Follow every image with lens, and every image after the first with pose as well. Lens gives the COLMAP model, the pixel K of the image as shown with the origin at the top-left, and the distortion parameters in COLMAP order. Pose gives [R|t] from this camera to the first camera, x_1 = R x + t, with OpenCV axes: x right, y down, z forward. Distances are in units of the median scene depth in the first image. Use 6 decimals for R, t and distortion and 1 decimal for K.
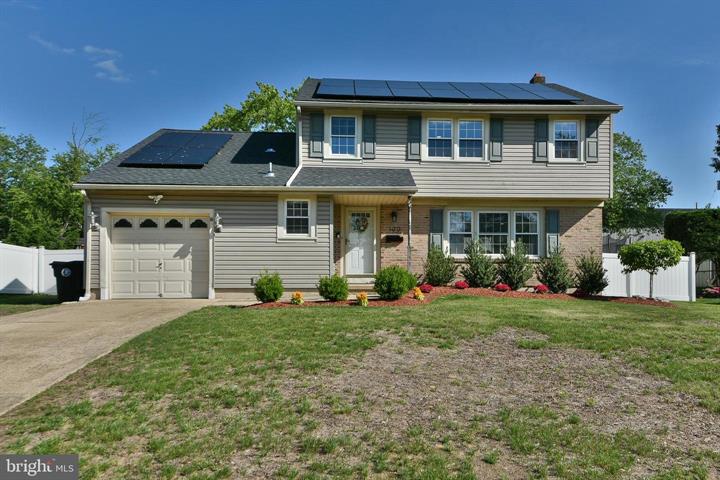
lens RADIAL K [[456.5, 0, 374.7], [0, 456.5, 254.8], [0, 0, 1]] dist [0.031570, -0.005080]
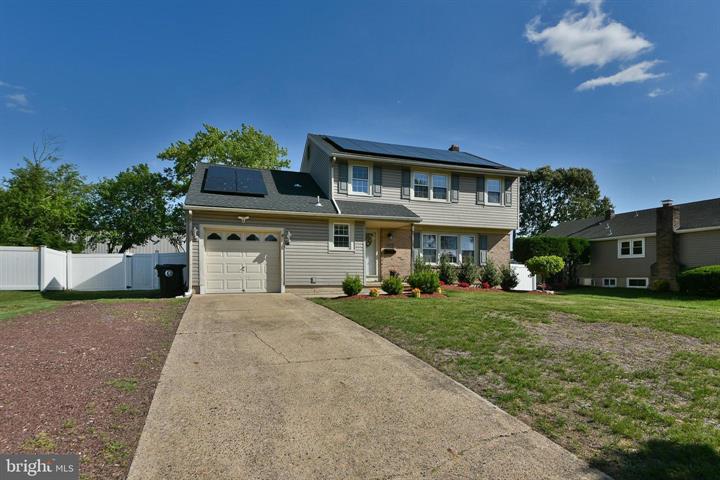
lens RADIAL K [[330.0, 0, 347.8], [0, 330.0, 263.1], [0, 0, 1]] dist [0.025017, 0.000609]
pose [[0.976101, 0.012849, 0.216935, -0.328515], [-0.014951, 0.999856, 0.008051, -0.004480], [-0.216801, -0.011102, 0.976153, -0.010664]]
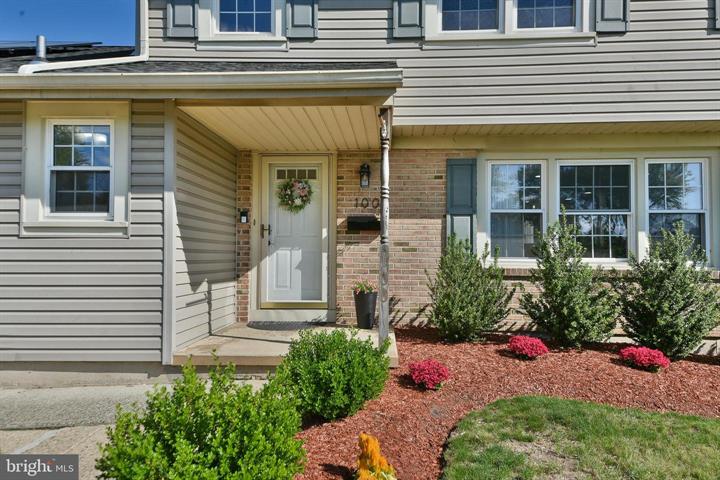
lens RADIAL K [[456.5, 0, 358.0], [0, 456.5, 241.9], [0, 0, 1]] dist [0.031570, -0.005080]
pose [[0.995189, -0.001543, -0.097967, 0.081832], [0.001895, 0.999992, 0.003508, -0.020552], [0.097960, -0.003677, 0.995184, 0.569939]]
